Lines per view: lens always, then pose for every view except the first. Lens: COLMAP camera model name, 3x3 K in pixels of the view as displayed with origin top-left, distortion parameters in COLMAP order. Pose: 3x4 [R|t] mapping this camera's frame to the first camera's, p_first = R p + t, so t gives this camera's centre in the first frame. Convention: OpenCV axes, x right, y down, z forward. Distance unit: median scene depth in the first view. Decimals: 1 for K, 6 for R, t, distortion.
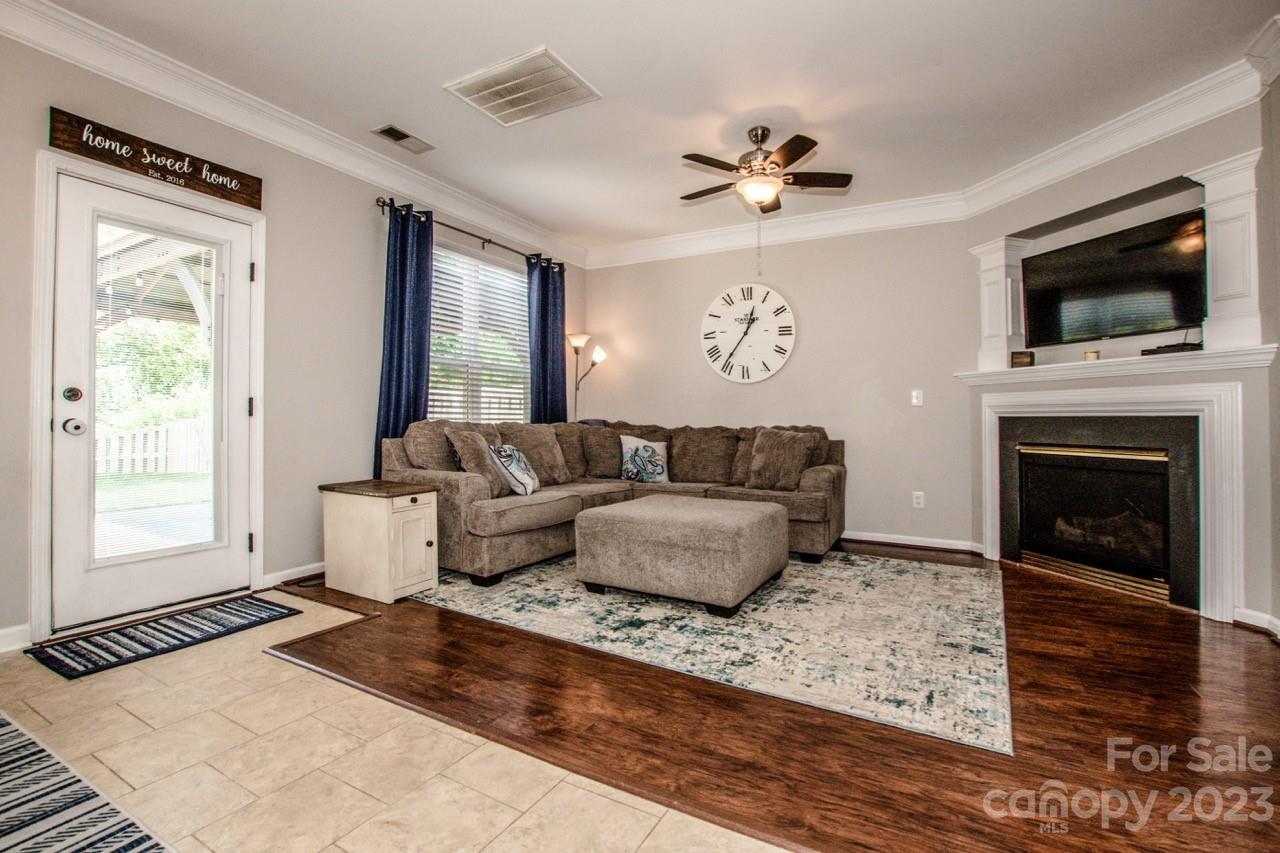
lens RADIAL K [[567.4, 0, 618.3], [0, 567.4, 420.7], [0, 0, 1]] dist [-0.037220, 0.006049]
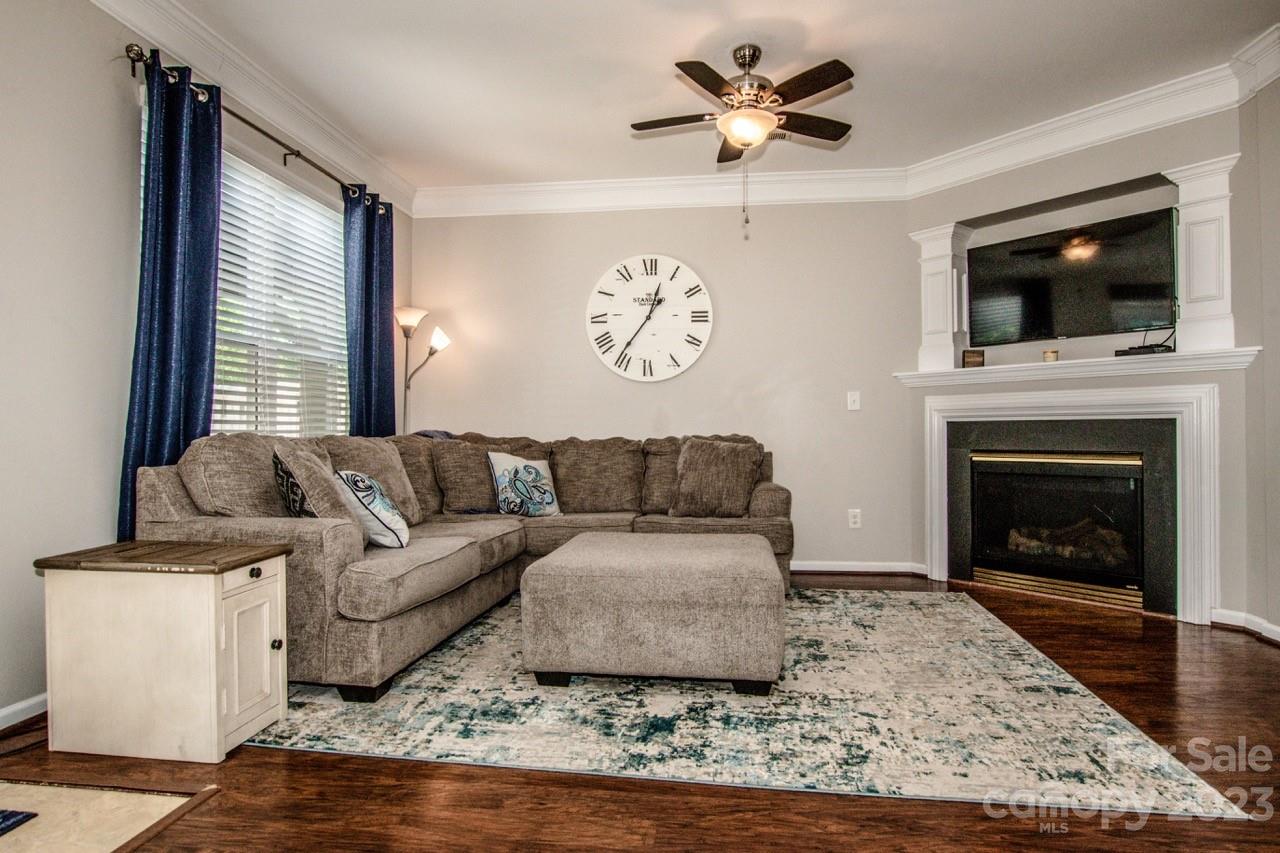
lens RADIAL K [[700.1, 0, 640.0], [0, 700.1, 426.5], [0, 0, 1]] dist [-0.022621, 0.002063]
pose [[0.922168, -0.009875, 0.386663, -0.272904], [0.012658, 0.999909, -0.004651, -0.000275], [-0.386581, 0.009183, 0.922210, 0.194035]]
